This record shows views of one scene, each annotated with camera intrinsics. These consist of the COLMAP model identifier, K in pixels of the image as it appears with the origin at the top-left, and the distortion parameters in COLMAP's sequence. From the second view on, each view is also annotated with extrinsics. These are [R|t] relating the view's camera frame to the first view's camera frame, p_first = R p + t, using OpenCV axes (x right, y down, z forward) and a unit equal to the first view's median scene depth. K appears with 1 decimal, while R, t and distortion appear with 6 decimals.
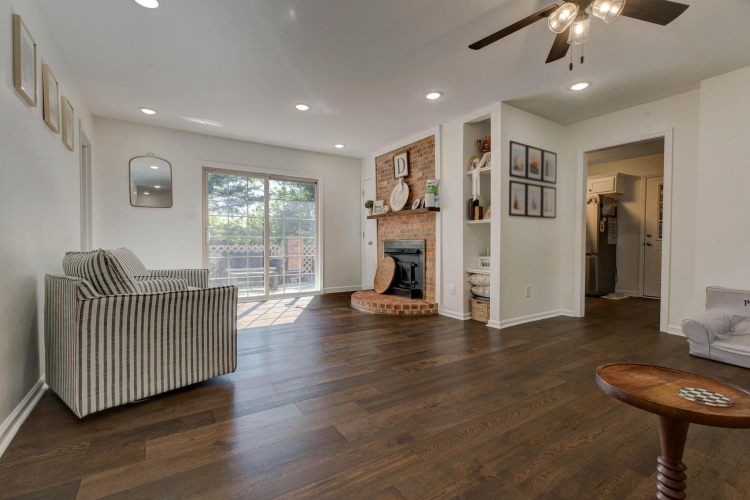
lens RADIAL K [[335.4, 0, 371.4], [0, 335.4, 250.6], [0, 0, 1]] dist [0.003972, -0.000180]
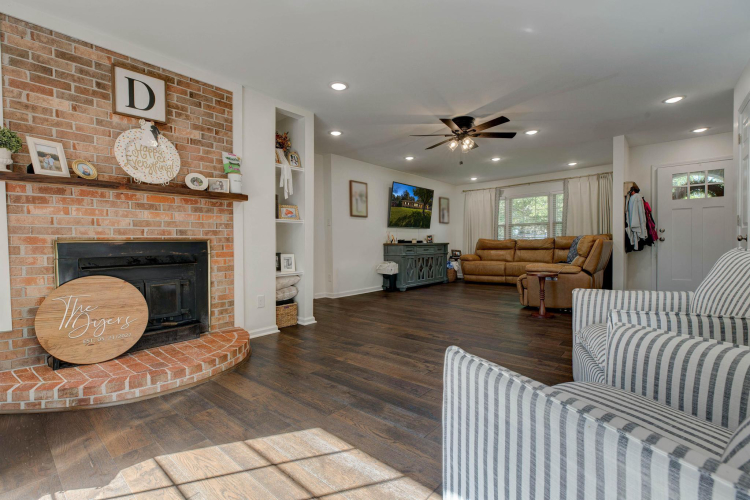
lens RADIAL K [[335.4, 0, 371.4], [0, 335.4, 250.6], [0, 0, 1]] dist [0.003972, -0.000180]
pose [[-0.272785, -0.022073, 0.961822, -0.582570], [0.030453, 0.999038, 0.031564, -0.023389], [-0.961593, 0.037900, -0.271850, 0.918701]]
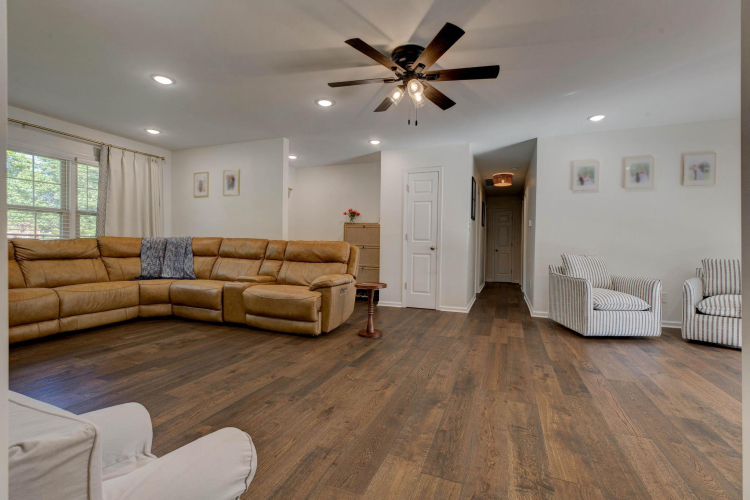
lens RADIAL K [[335.4, 0, 371.4], [0, 335.4, 250.6], [0, 0, 1]] dist [0.003972, -0.000180]
pose [[-0.817335, -0.011178, -0.576055, 0.651434], [-0.028222, 0.999388, 0.020650, -0.014694], [0.575472, 0.033135, -0.817150, 0.864606]]
